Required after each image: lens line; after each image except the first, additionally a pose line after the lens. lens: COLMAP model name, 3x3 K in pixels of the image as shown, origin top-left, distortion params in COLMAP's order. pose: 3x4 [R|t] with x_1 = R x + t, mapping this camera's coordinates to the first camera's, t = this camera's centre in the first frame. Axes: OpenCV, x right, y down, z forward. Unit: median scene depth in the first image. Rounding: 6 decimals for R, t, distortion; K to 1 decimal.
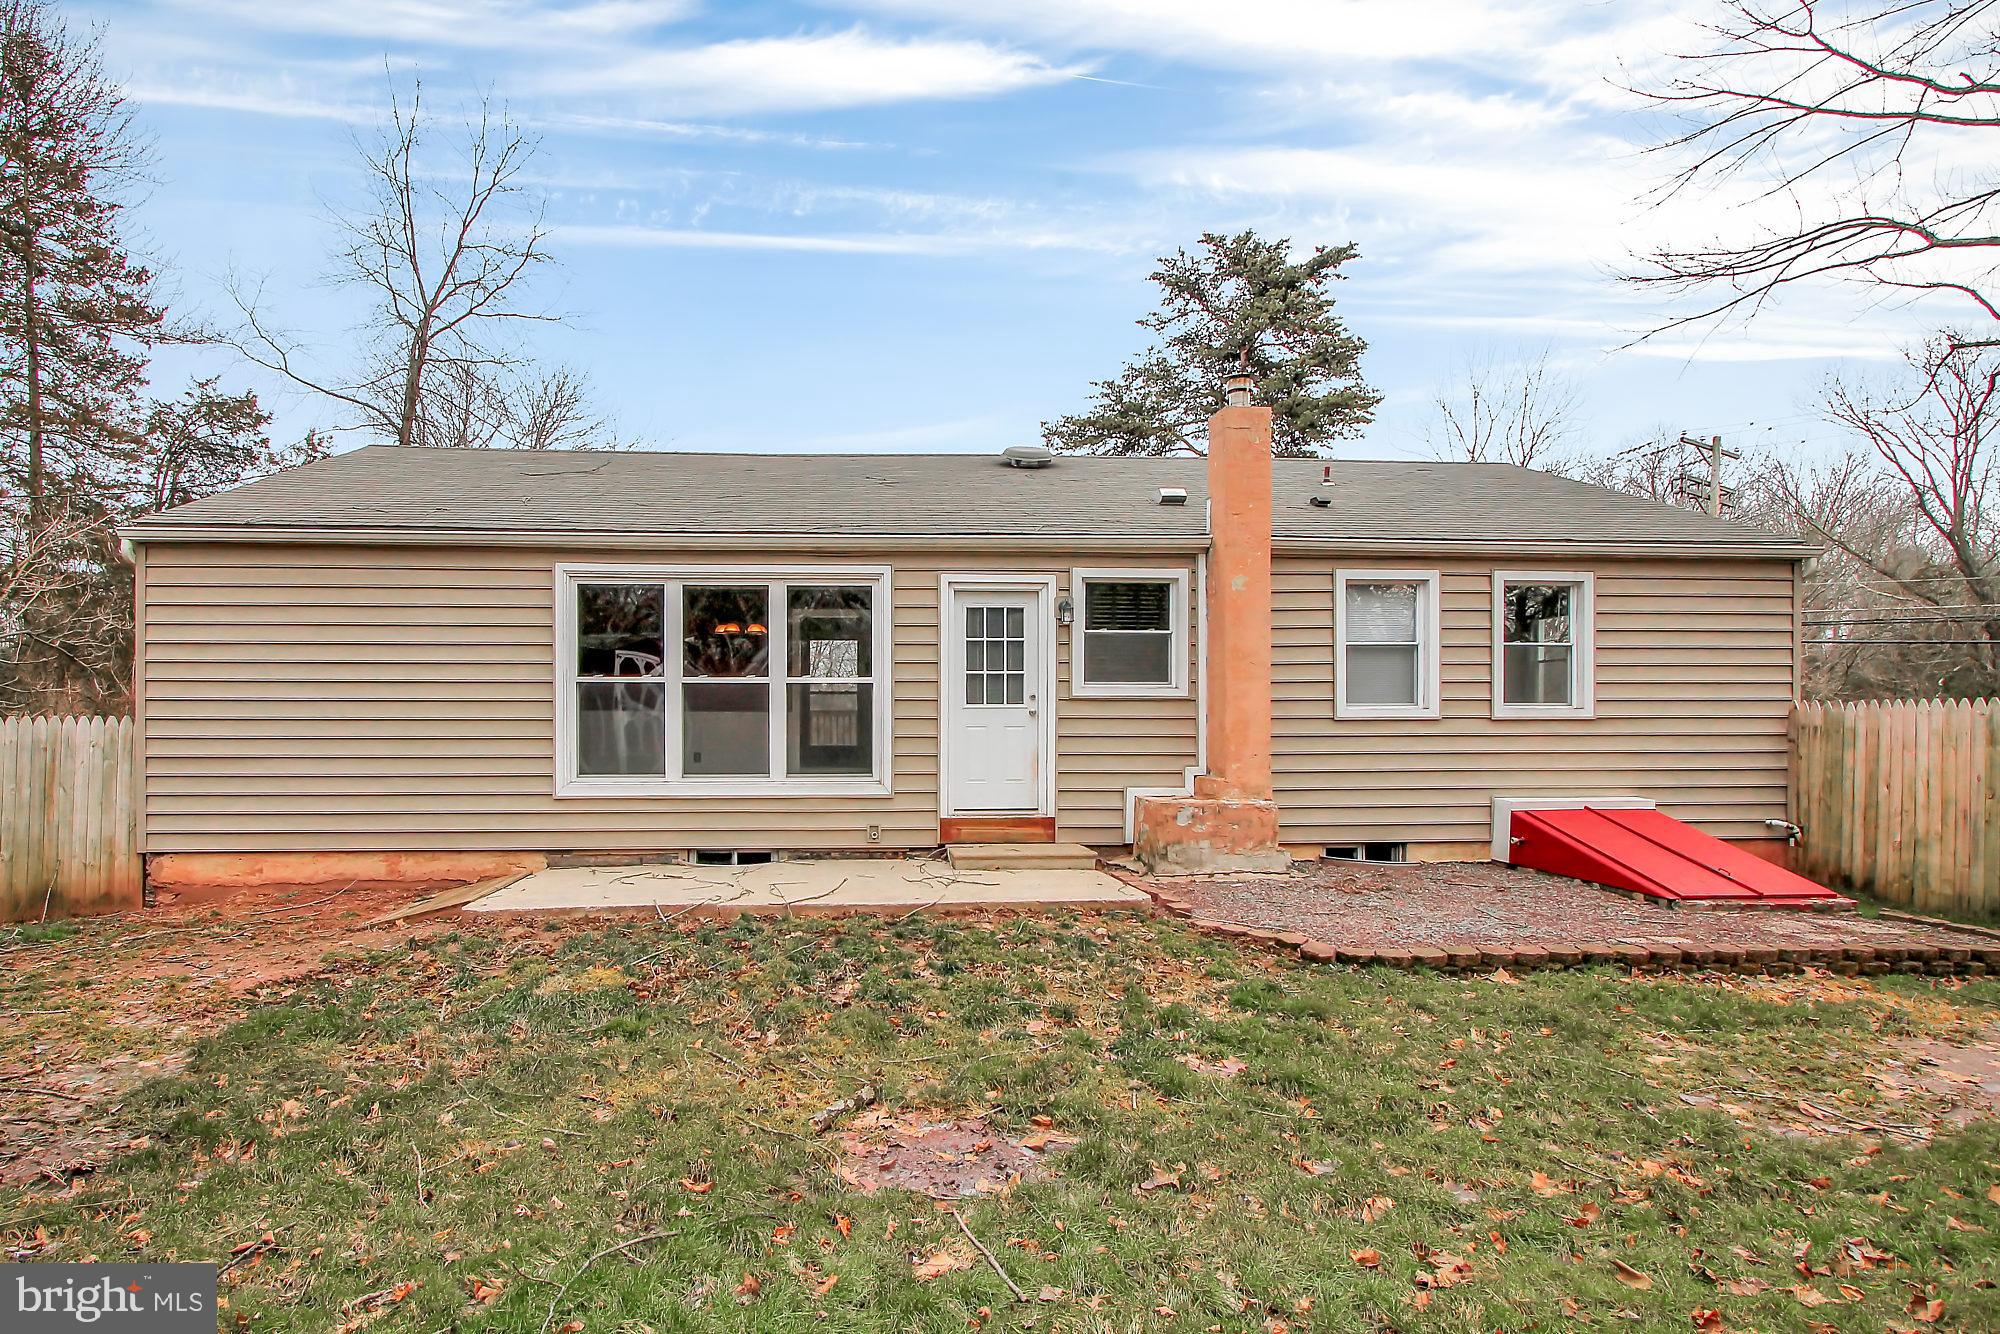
lens RADIAL K [[1064.8, 0, 1005.2], [0, 1064.8, 678.1], [0, 0, 1]] dist [-0.012704, 0.000997]
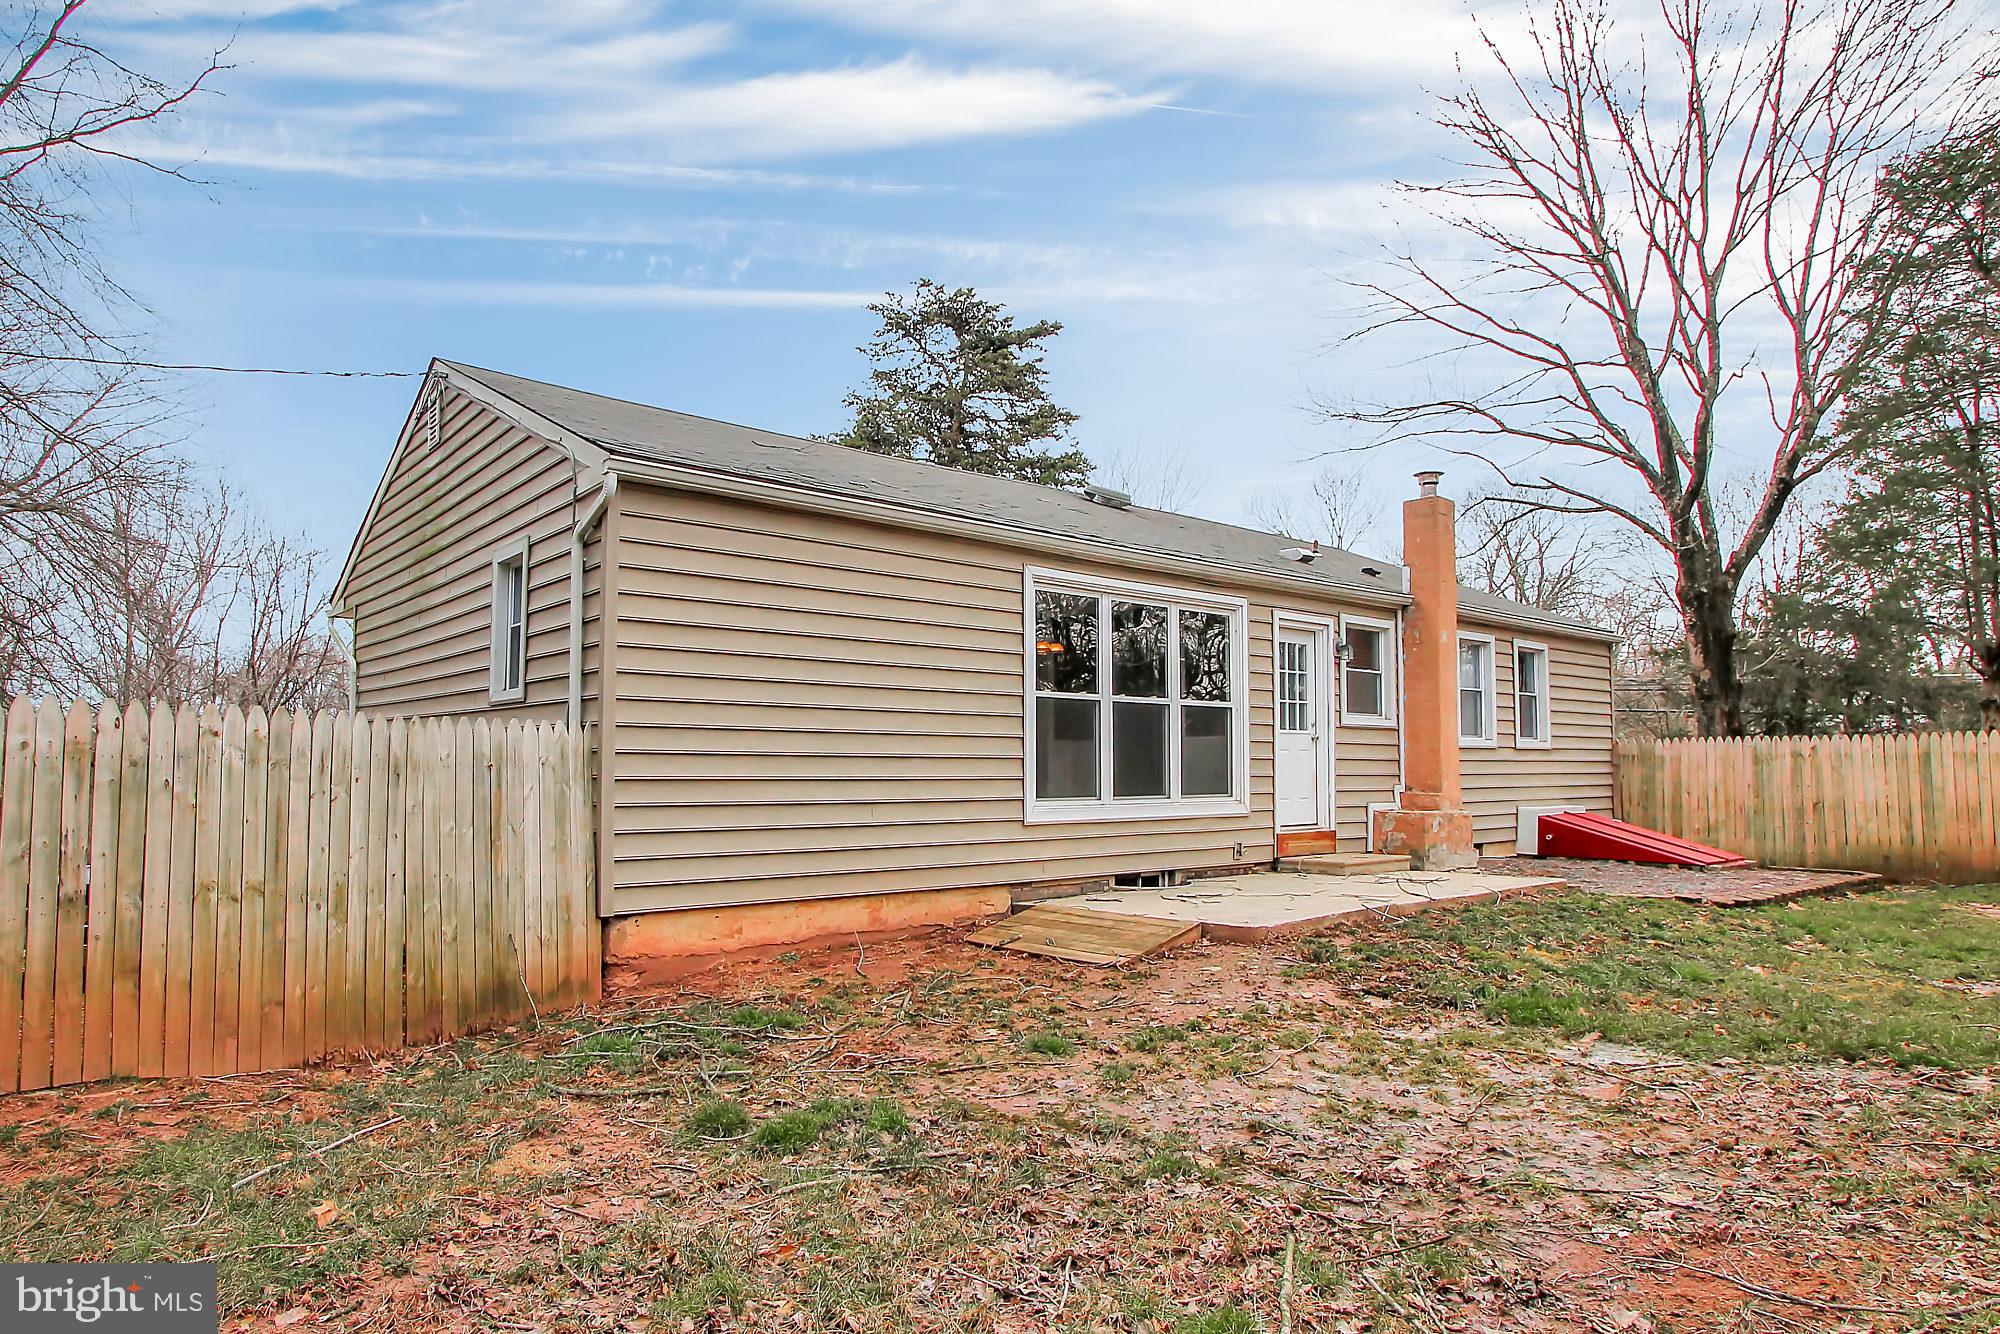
lens RADIAL K [[1134.4, 0, 997.0], [0, 1134.4, 672.2], [0, 0, 1]] dist [-0.022072, -0.000233]
pose [[0.819524, 0.048667, 0.570974, -0.955922], [-0.024927, 0.998472, -0.049326, 0.030517], [-0.572502, 0.026191, 0.819485, 0.210445]]
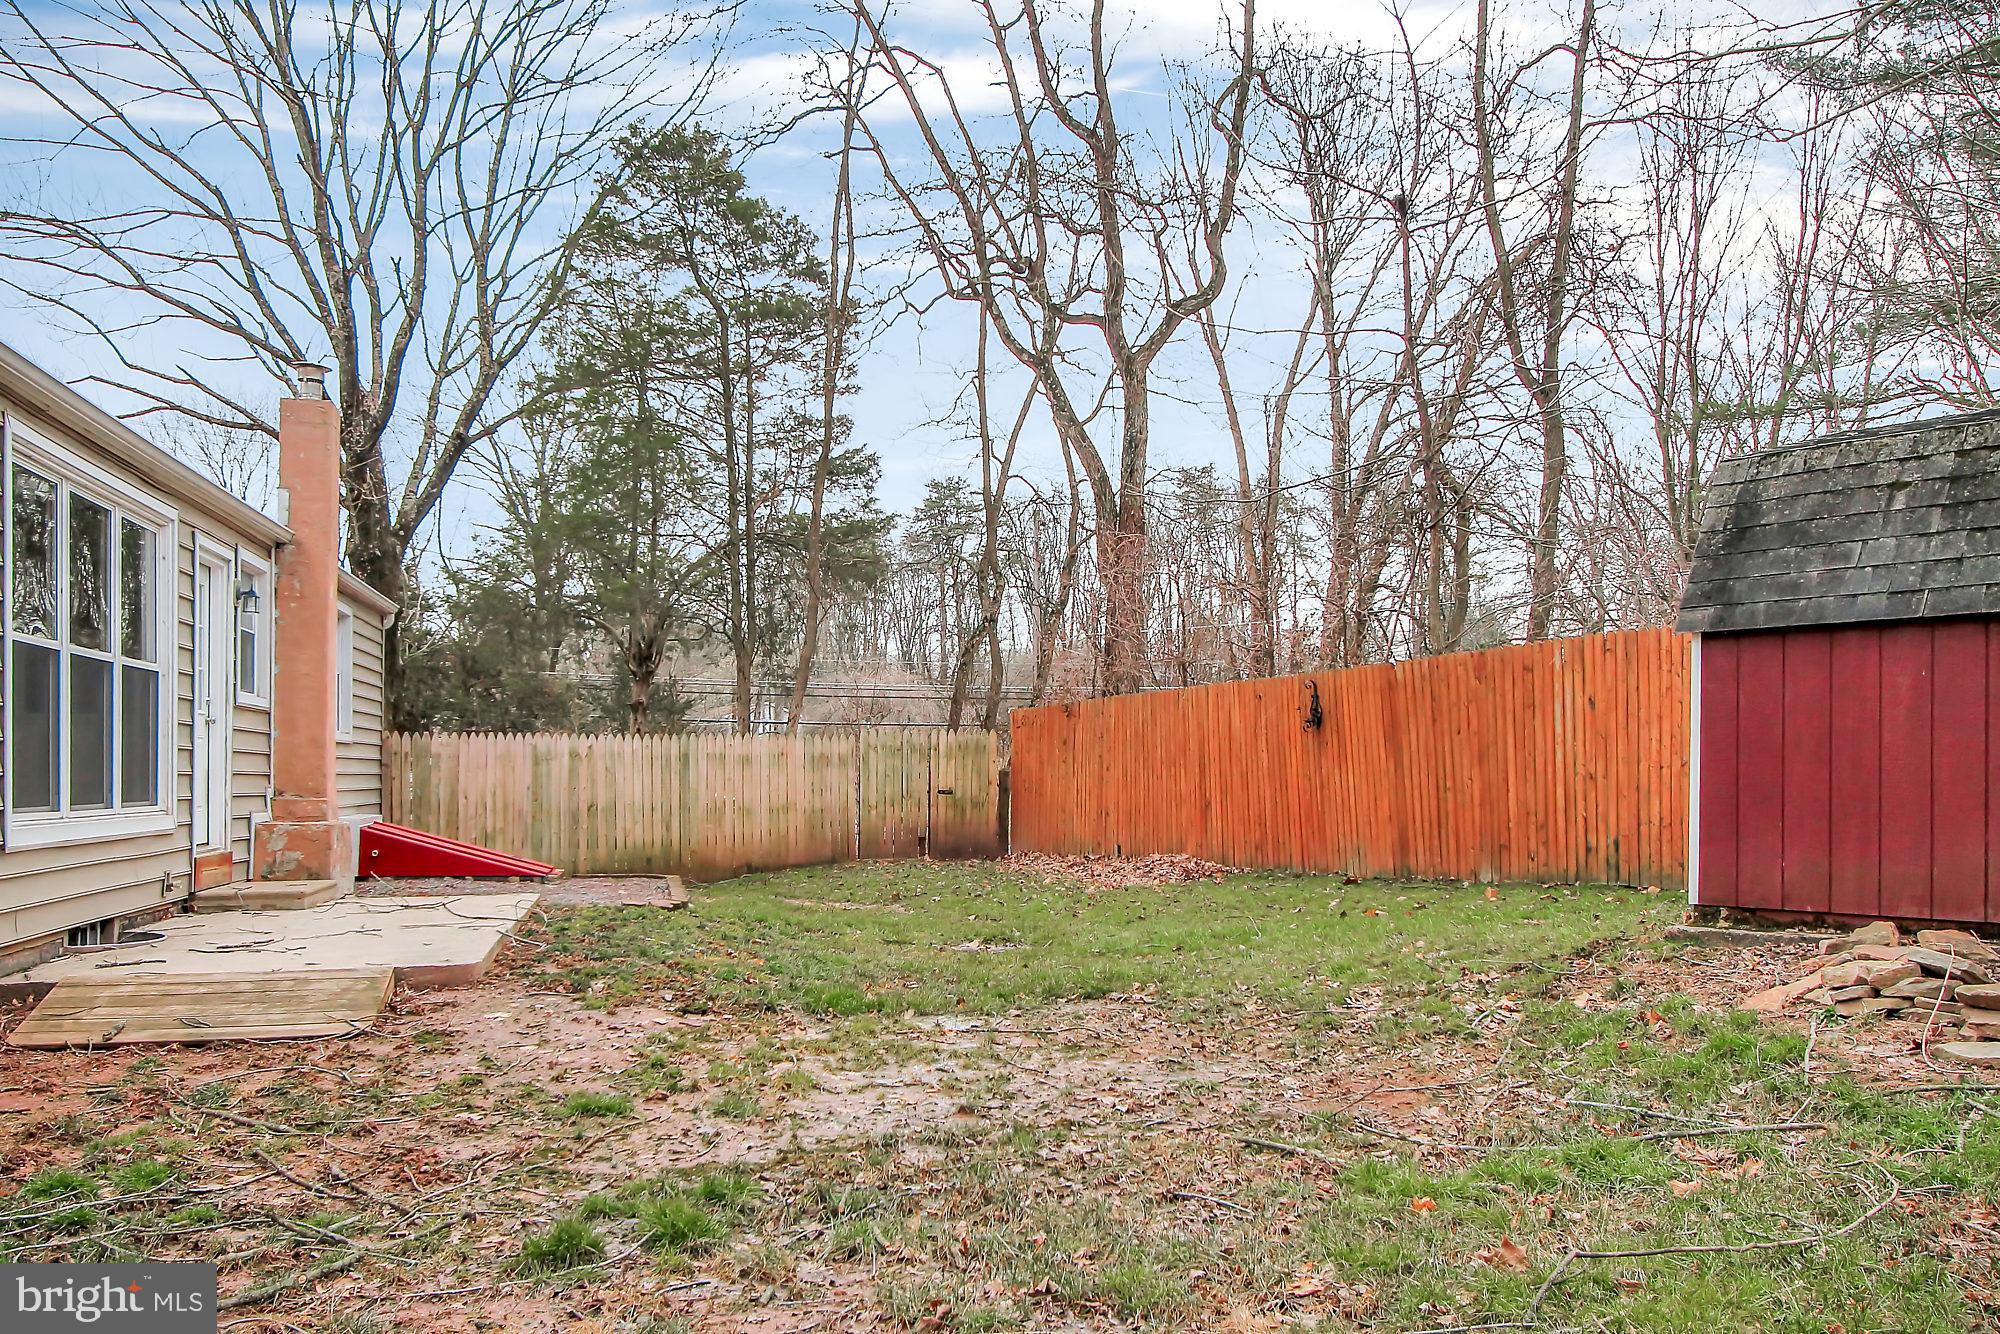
lens RADIAL K [[1592.9, 0, 1002.1], [0, 1592.9, 681.8], [0, 0, 1]] dist [0.041104, 0.003863]
pose [[-0.127972, 0.056922, 0.990143, -1.258256], [-0.043705, 0.997058, -0.062968, 0.053432], [-0.990814, -0.051332, -0.125107, 0.579062]]
